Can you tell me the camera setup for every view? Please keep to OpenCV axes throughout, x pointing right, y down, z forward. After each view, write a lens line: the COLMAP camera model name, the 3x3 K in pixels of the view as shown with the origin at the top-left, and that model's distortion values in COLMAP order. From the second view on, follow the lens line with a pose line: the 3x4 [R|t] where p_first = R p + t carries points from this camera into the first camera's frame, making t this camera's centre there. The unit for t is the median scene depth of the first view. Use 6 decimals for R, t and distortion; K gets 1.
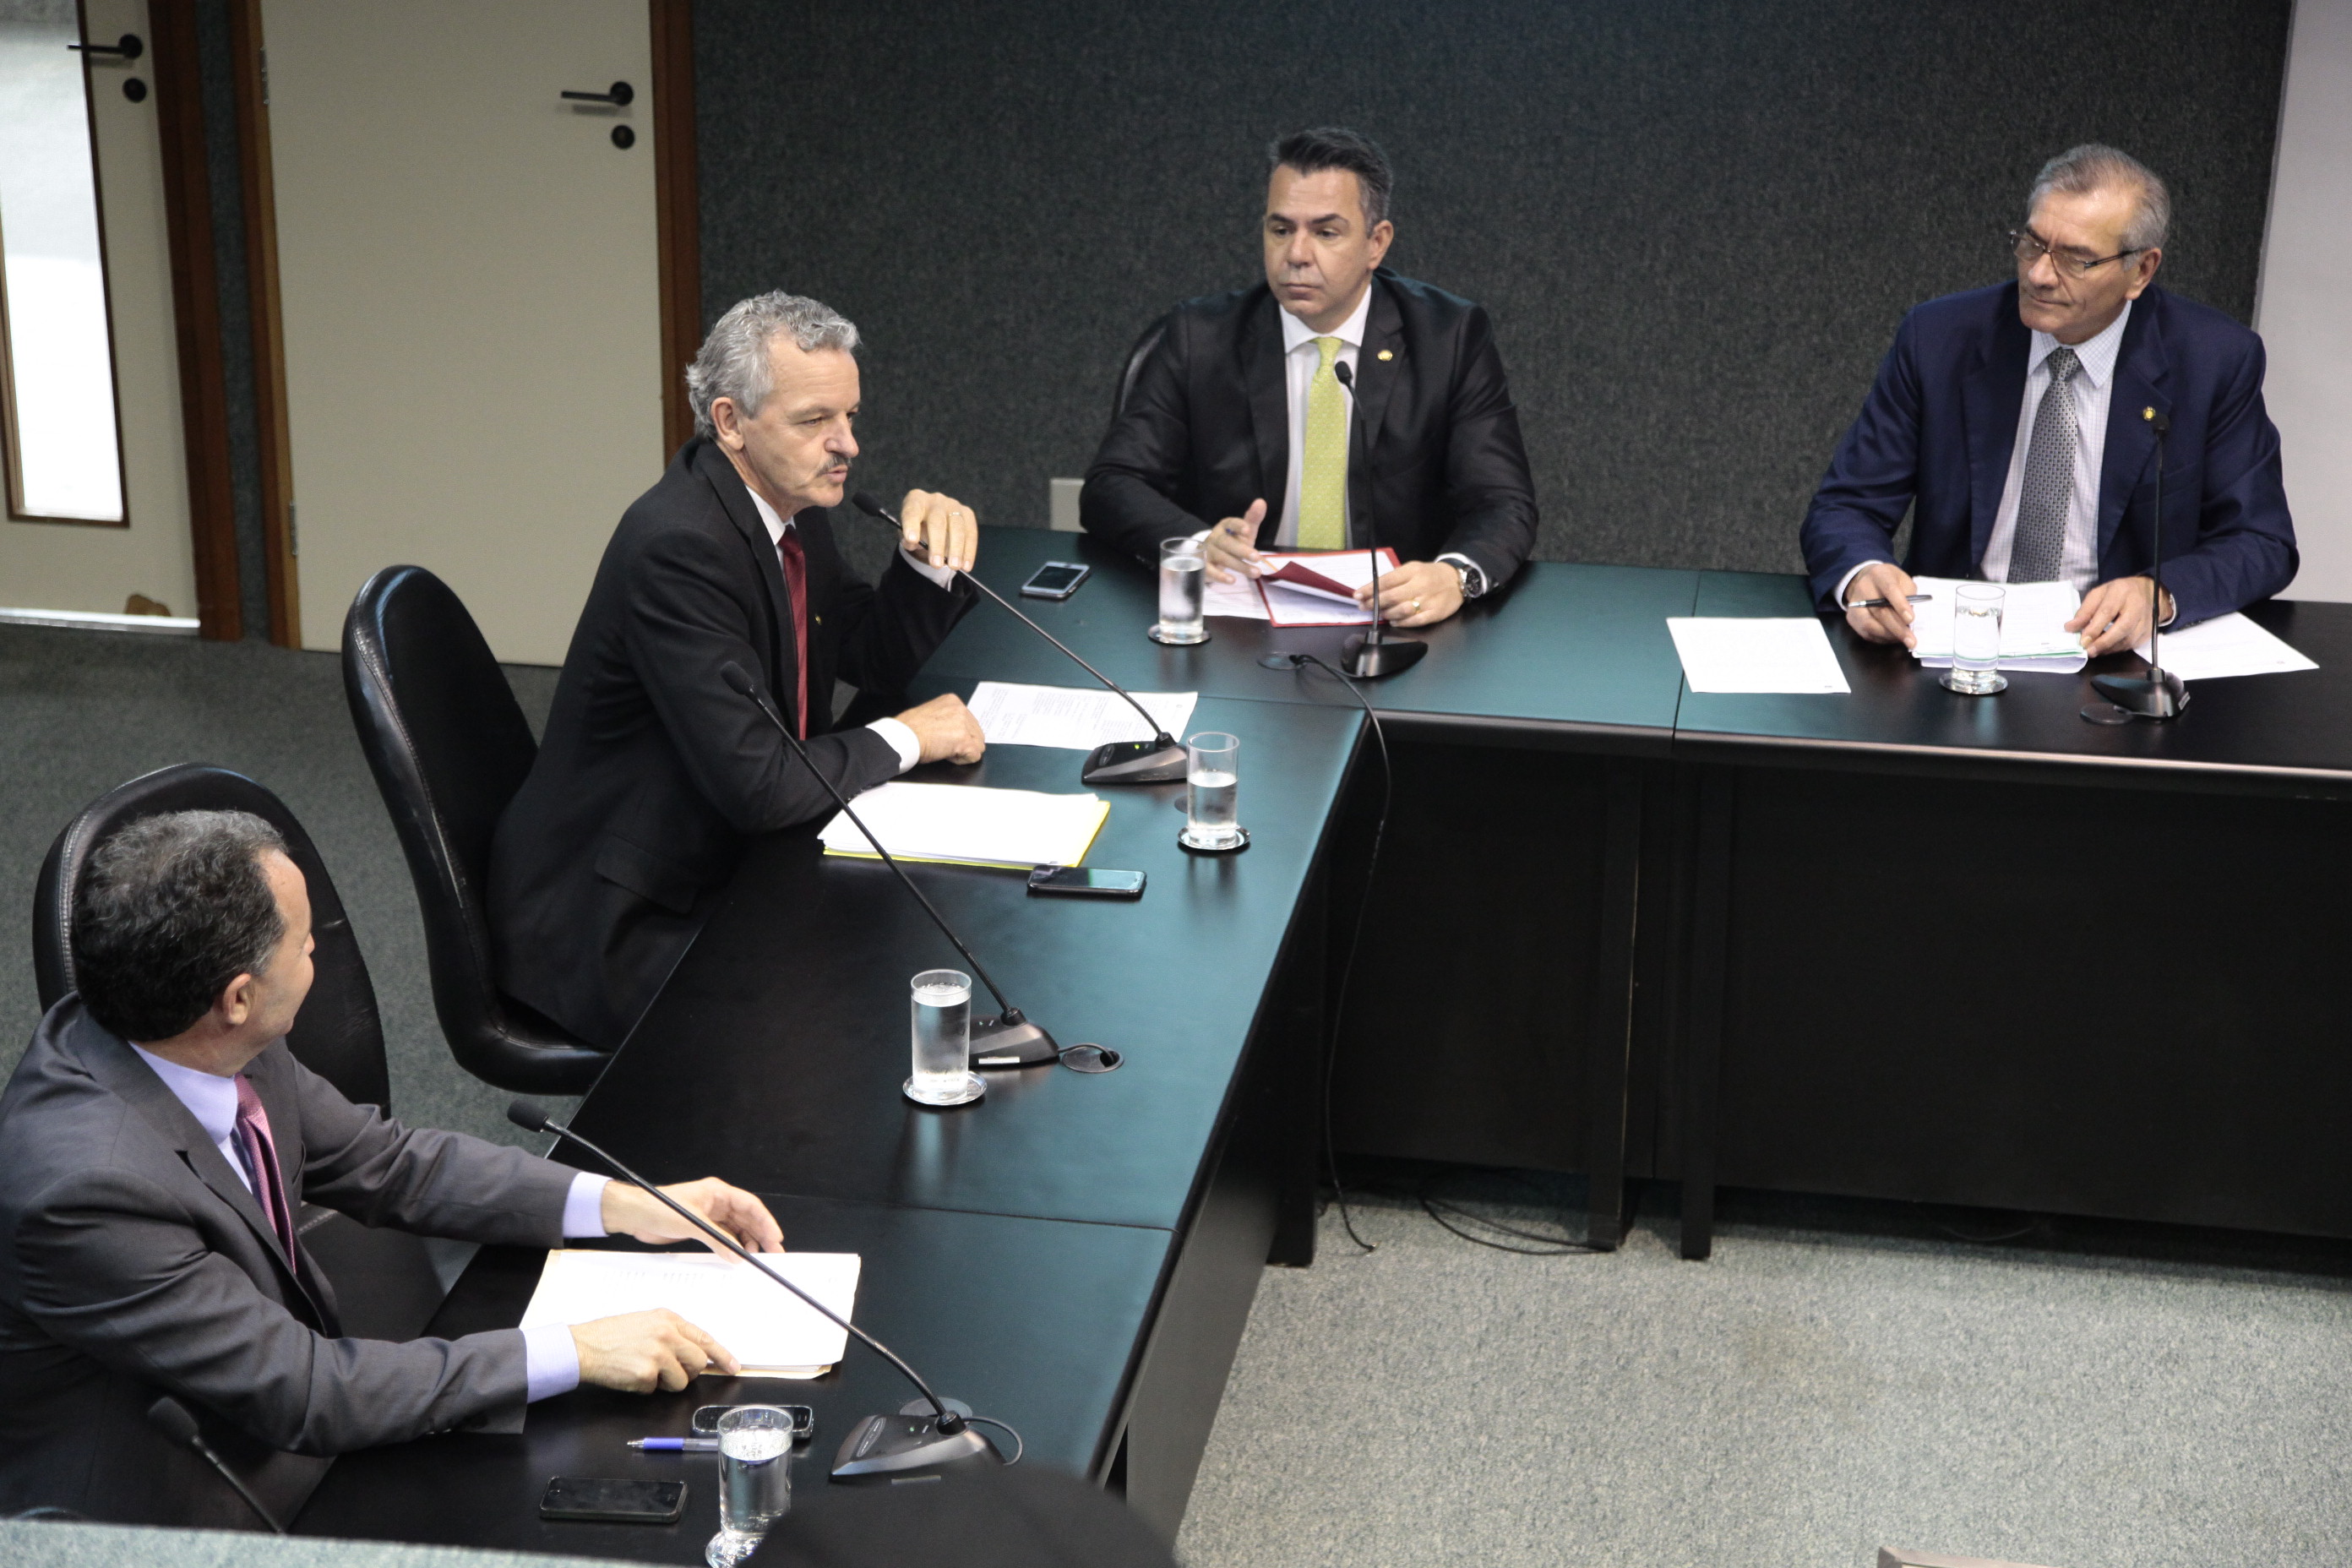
lens RADIAL K [[4549.6, 0, 1185.8], [0, 4549.6, 797.7], [0, 0, 1]] dist [0.321483, 0.000000]
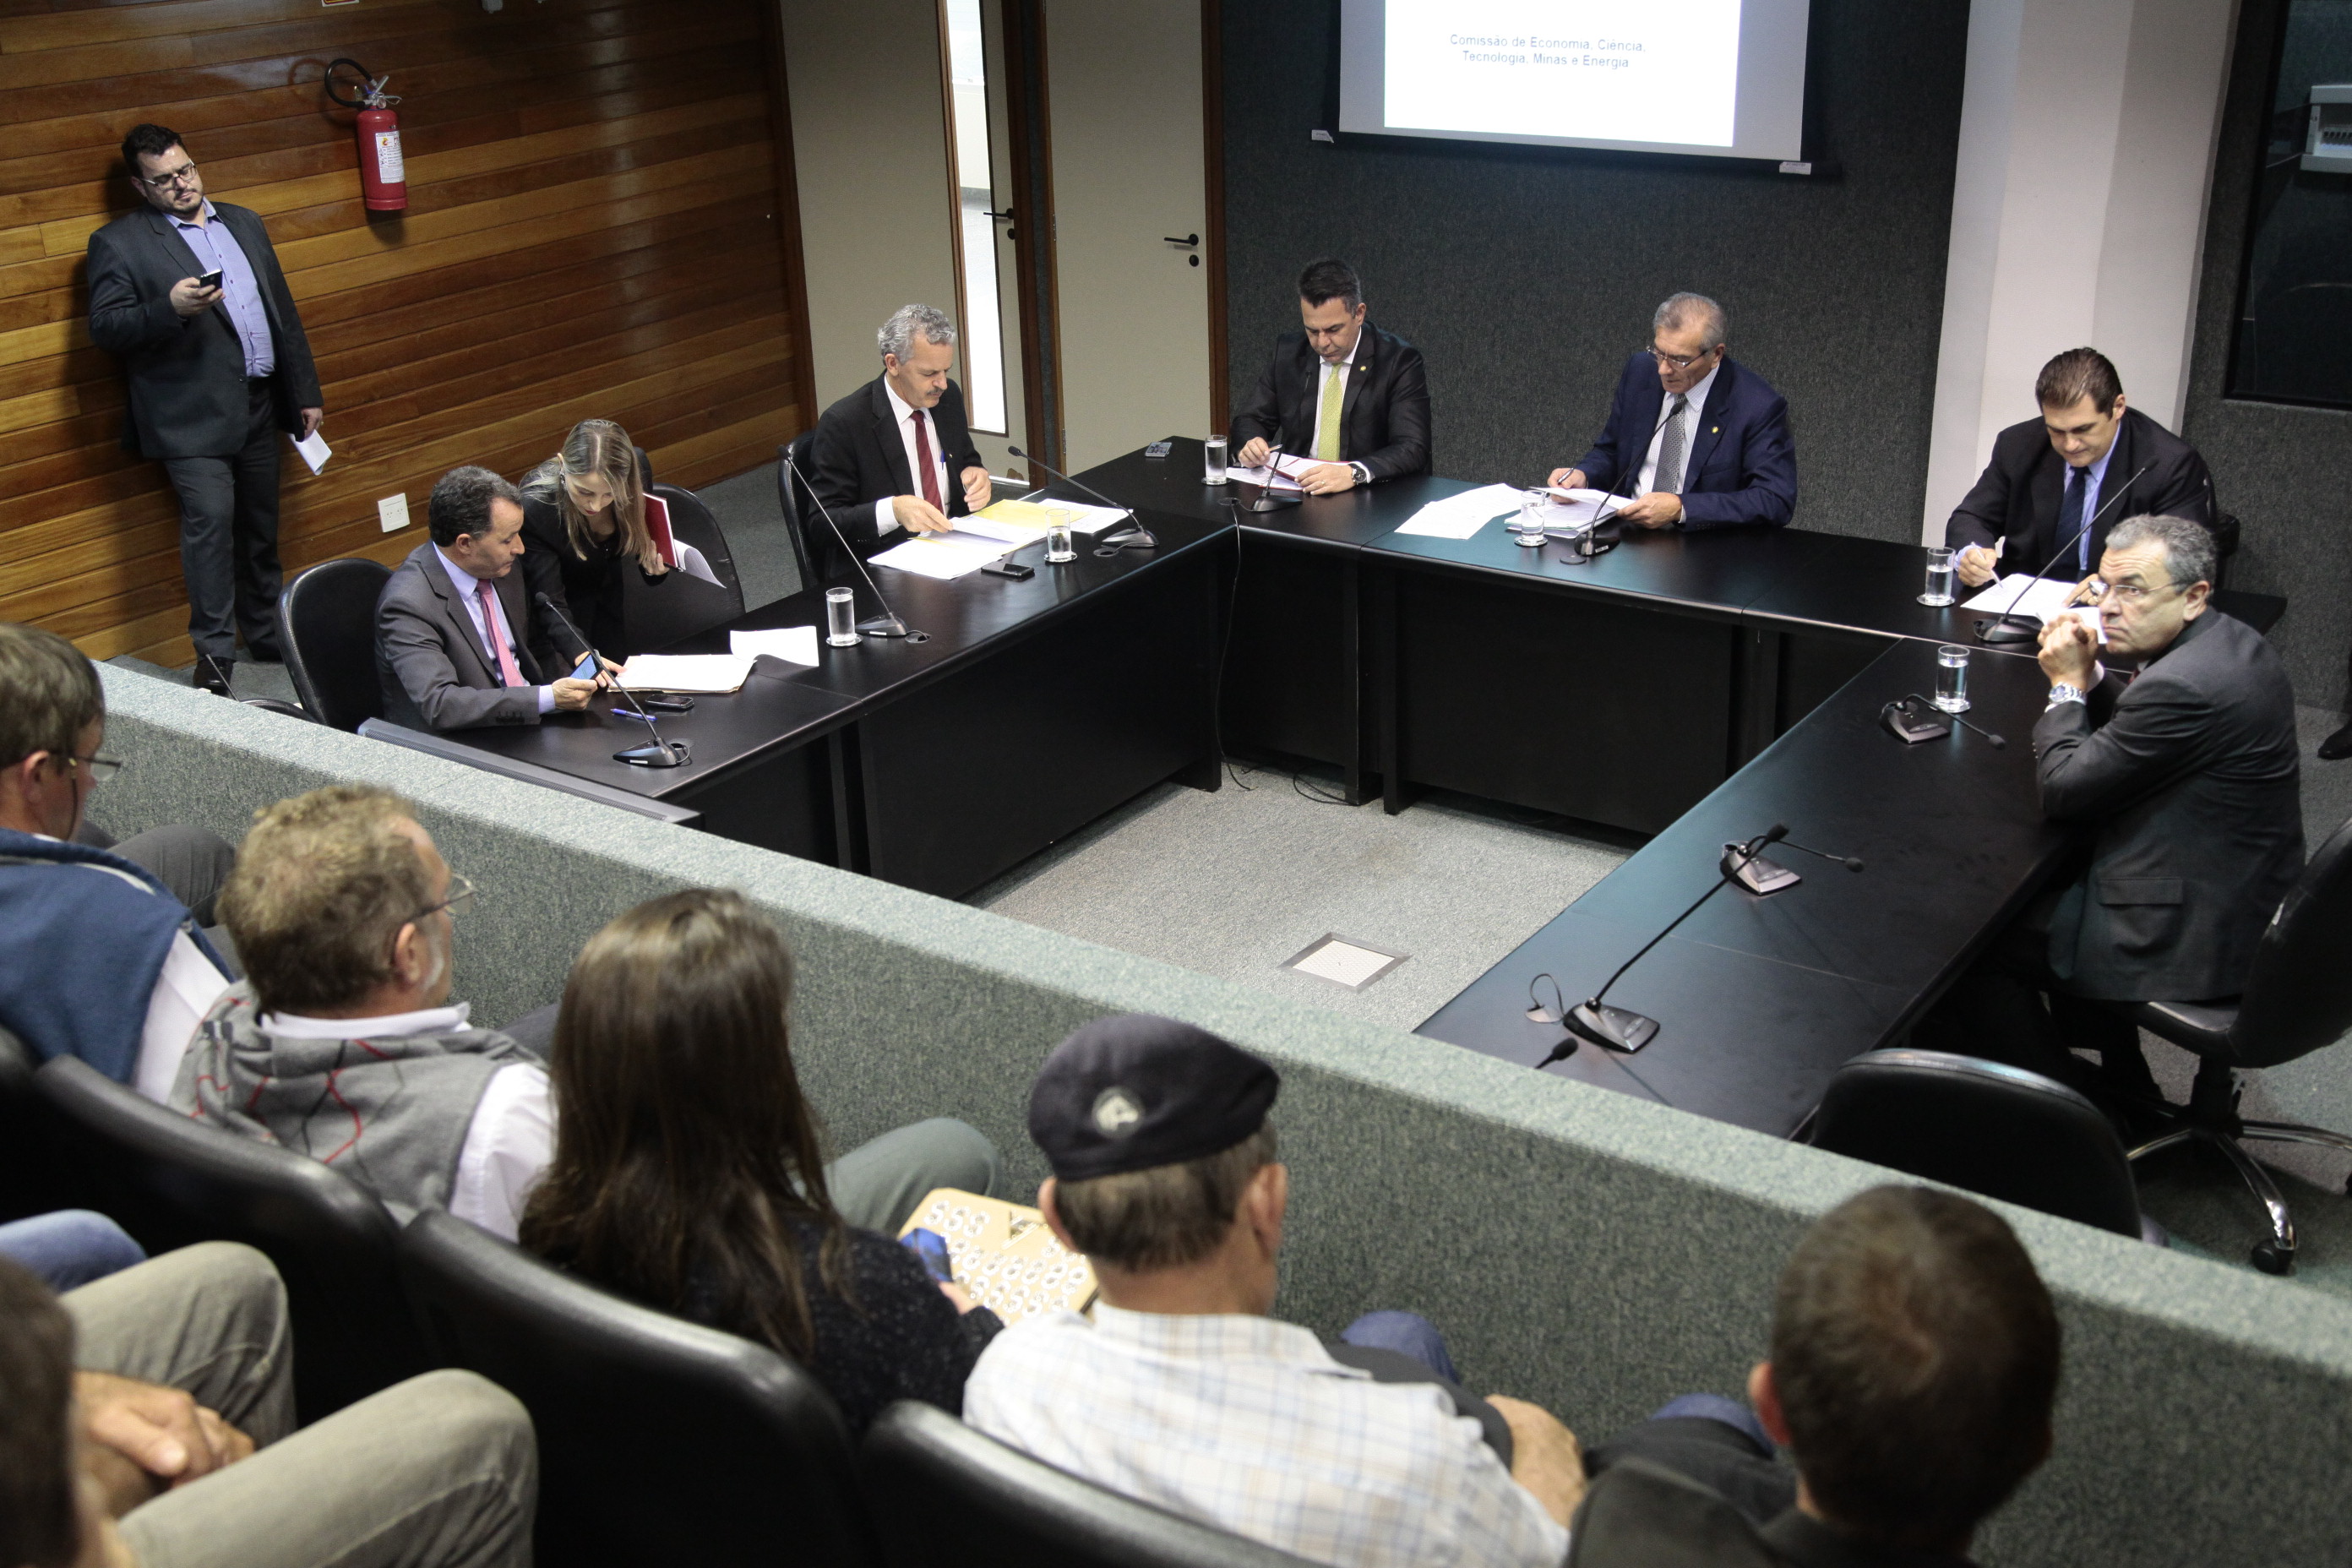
lens RADIAL K [[2526.5, 0, 1167.3], [0, 2526.5, 783.0], [0, 0, 1]] dist [0.062328, 0.000000]
pose [[0.897781, 0.132623, -0.420000, 0.402860], [-0.117998, 0.991154, 0.060746, 0.024541], [0.424341, -0.004977, 0.905489, -0.052876]]
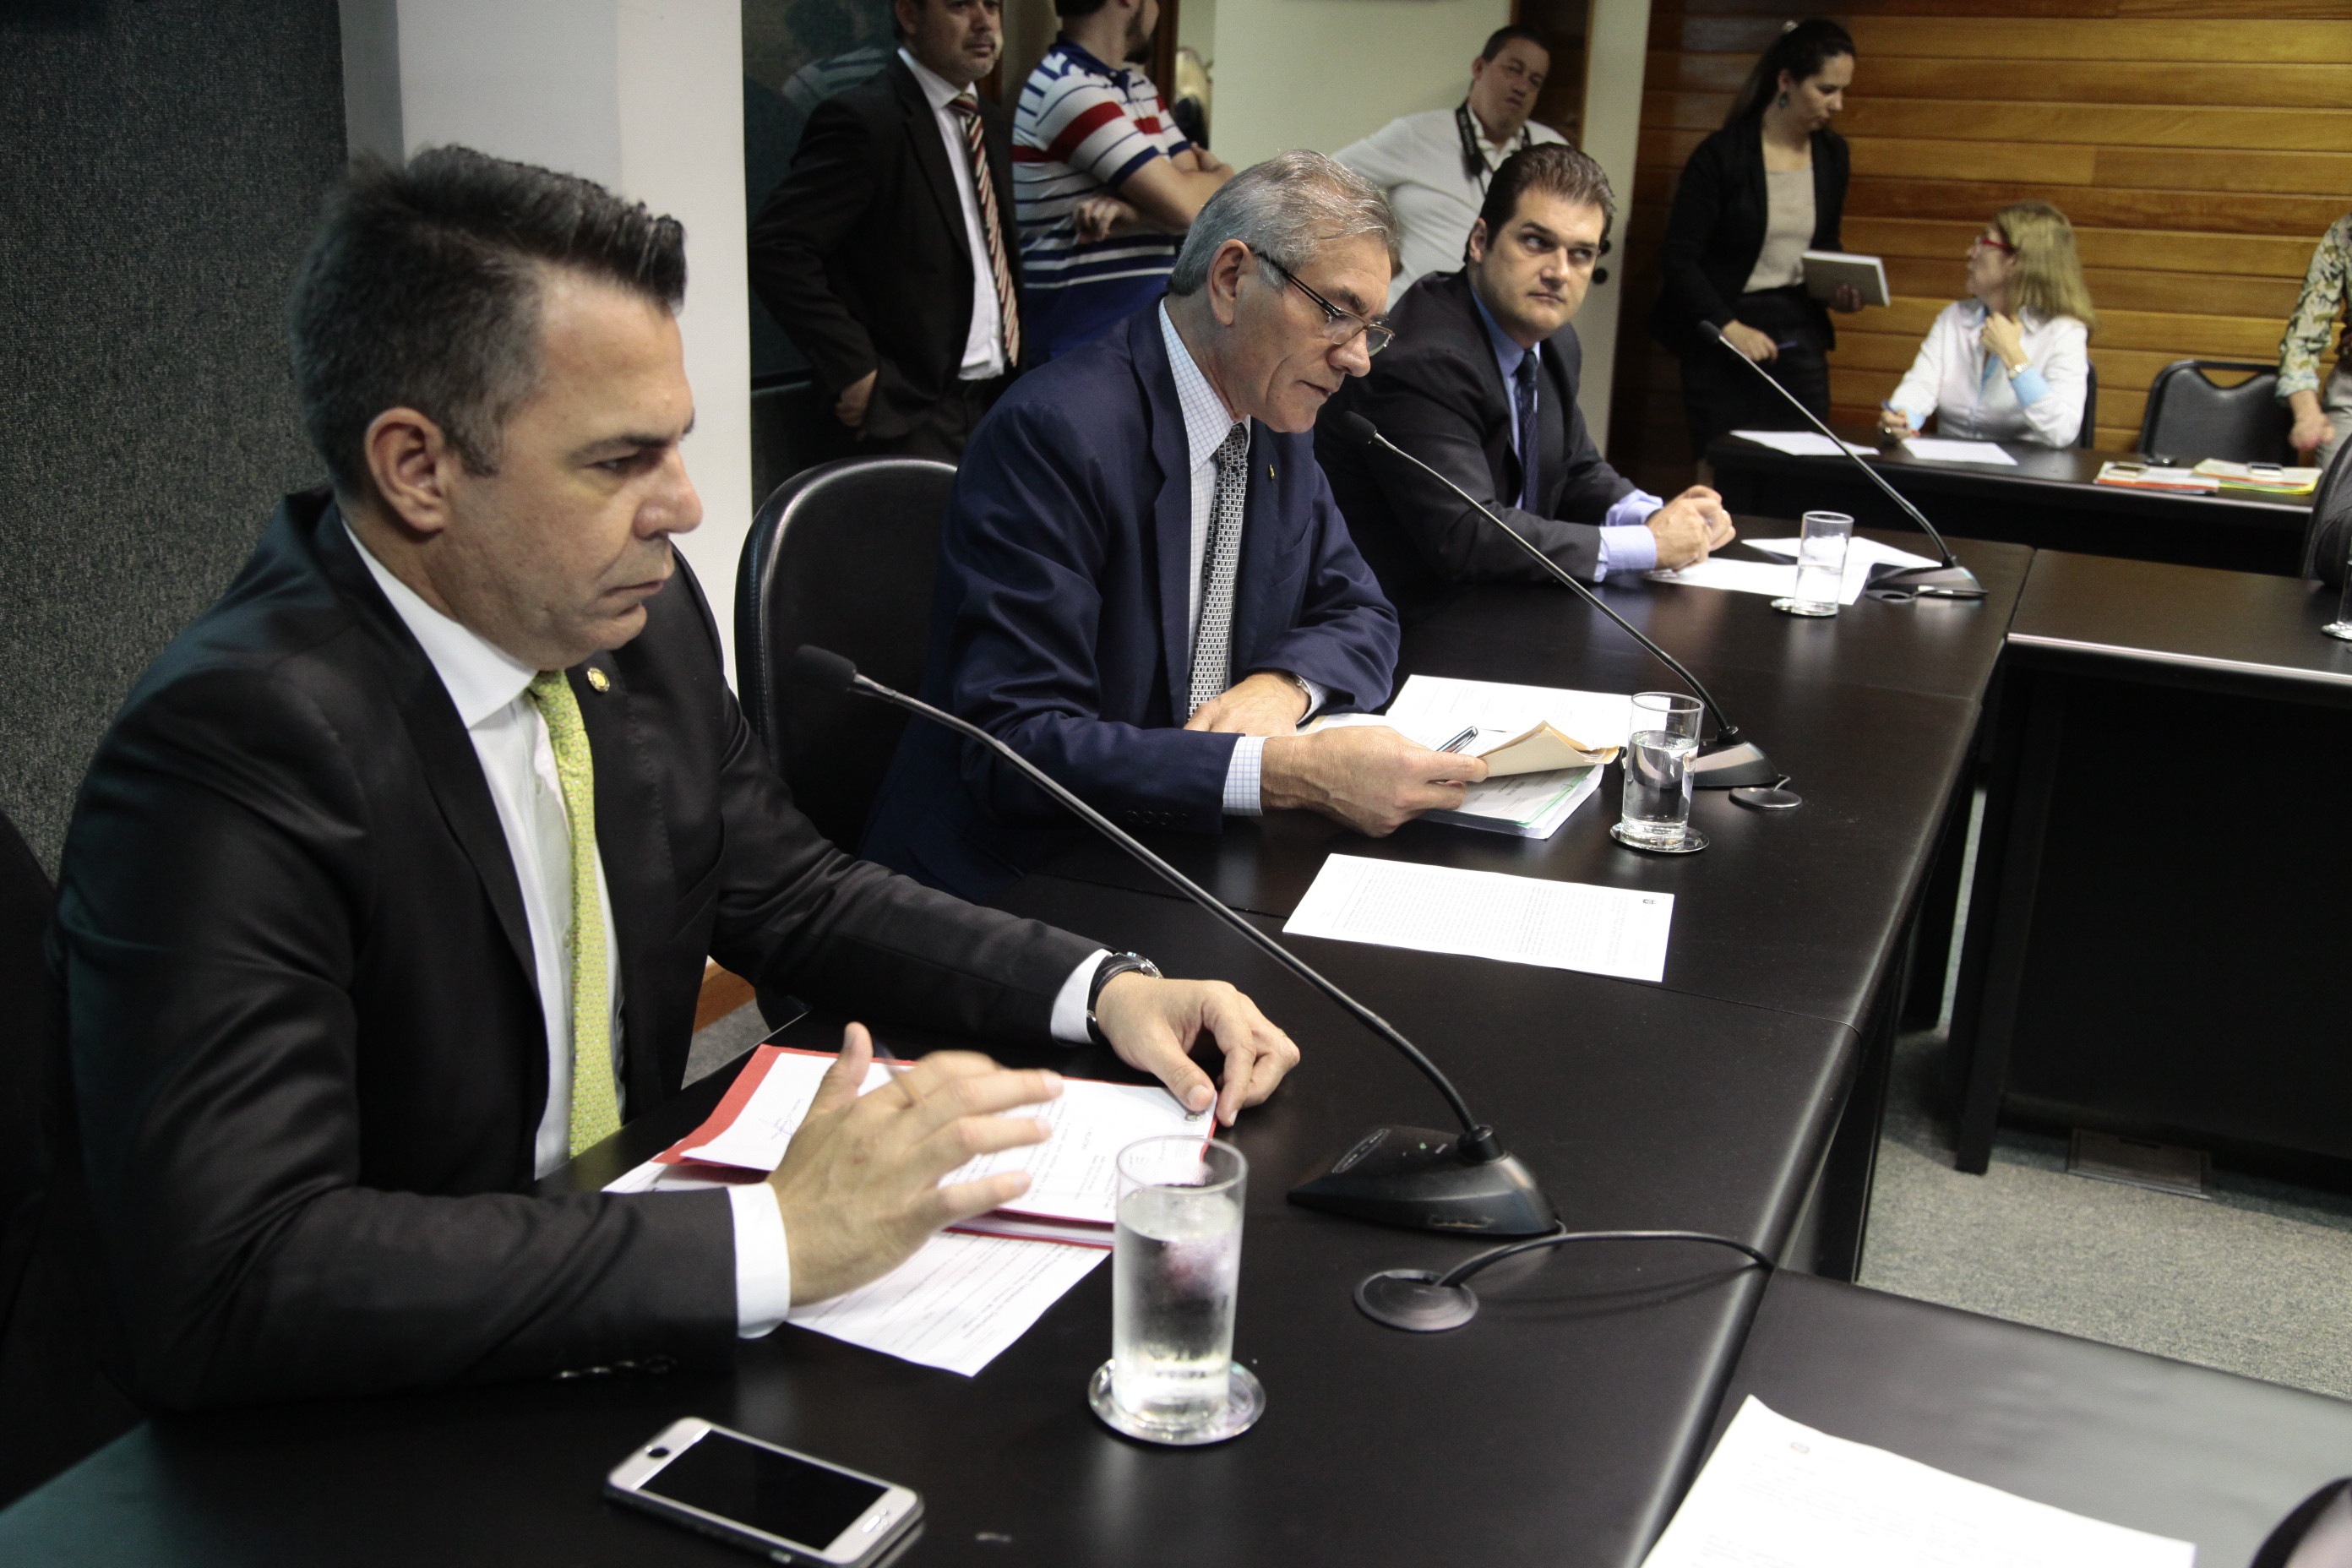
lens RADIAL K [[2244.2, 0, 1177.0], [0, 2244.2, 791.2], [0, 0, 1]] dist [0.026580, 0.000000]
pose [[0.253240, -0.282260, 0.925310, -0.122629], [0.326786, 0.925224, 0.192798, -0.090148], [-0.910538, 0.253554, 0.326543, 0.758900]]
